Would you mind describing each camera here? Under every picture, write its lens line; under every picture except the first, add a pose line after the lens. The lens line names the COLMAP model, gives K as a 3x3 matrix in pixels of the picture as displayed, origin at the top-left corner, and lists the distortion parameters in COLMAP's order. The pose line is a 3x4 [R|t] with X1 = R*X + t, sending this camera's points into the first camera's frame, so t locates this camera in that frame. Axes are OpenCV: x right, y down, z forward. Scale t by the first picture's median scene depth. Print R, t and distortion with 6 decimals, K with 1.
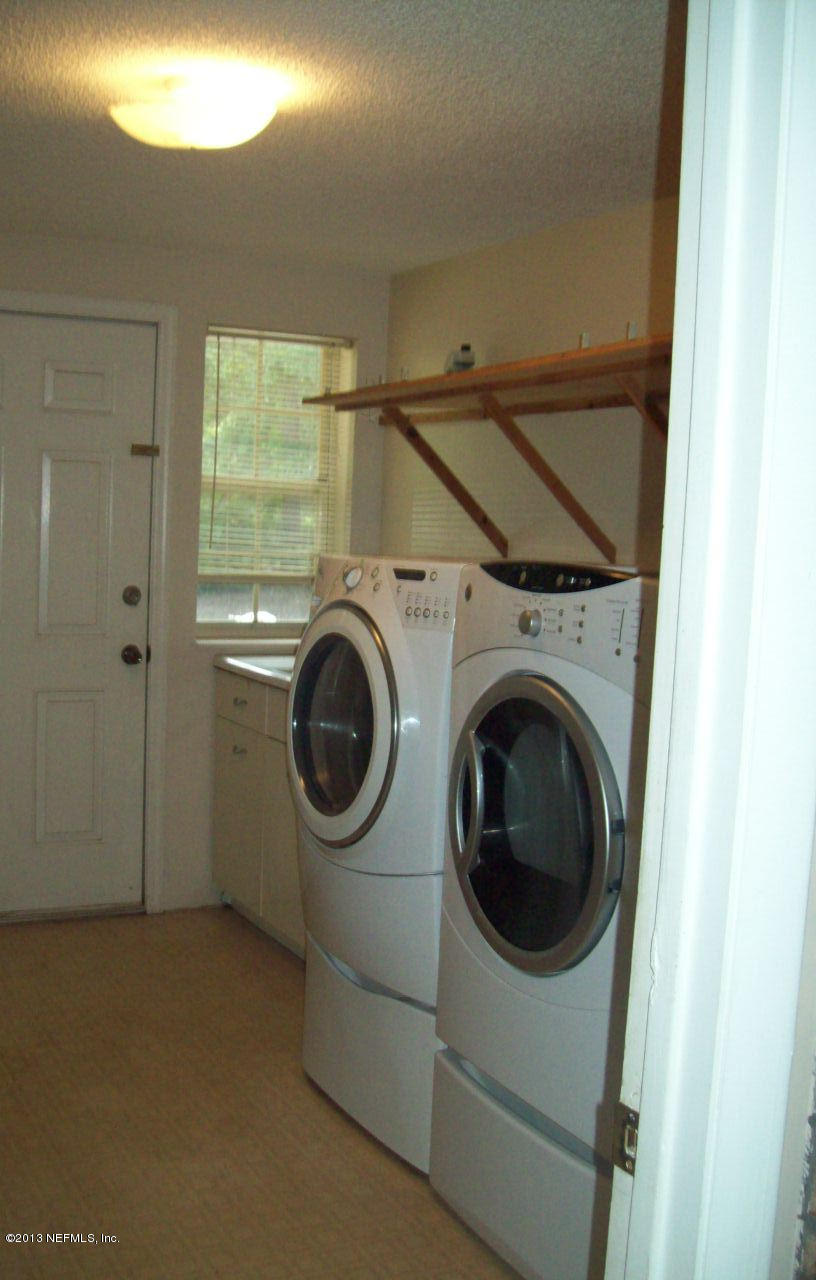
lens RADIAL K [[1417.5, 0, 381.3], [0, 1417.5, 641.5], [0, 0, 1]] dist [-0.121672, -0.010542]
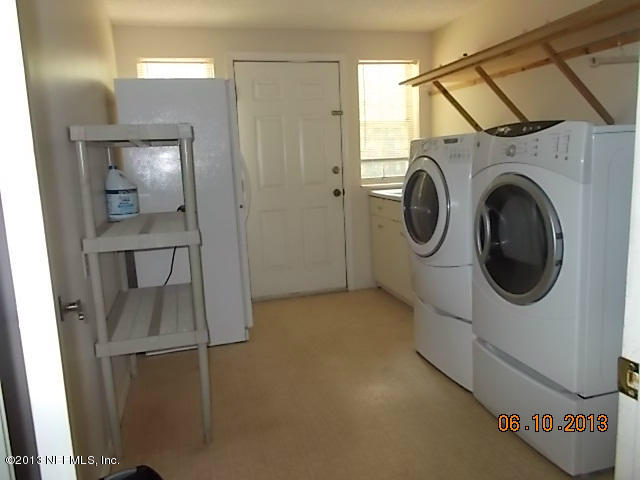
lens RADIAL K [[495.0, 0, 320.0], [0, 495.0, 240.0], [0, 0, 1]] dist [0.008080, -0.010918]
pose [[0.976236, -0.048945, -0.211108, -0.027006], [0.064424, 0.995666, 0.067075, 0.048332], [0.206910, -0.079081, 0.975159, 0.132394]]
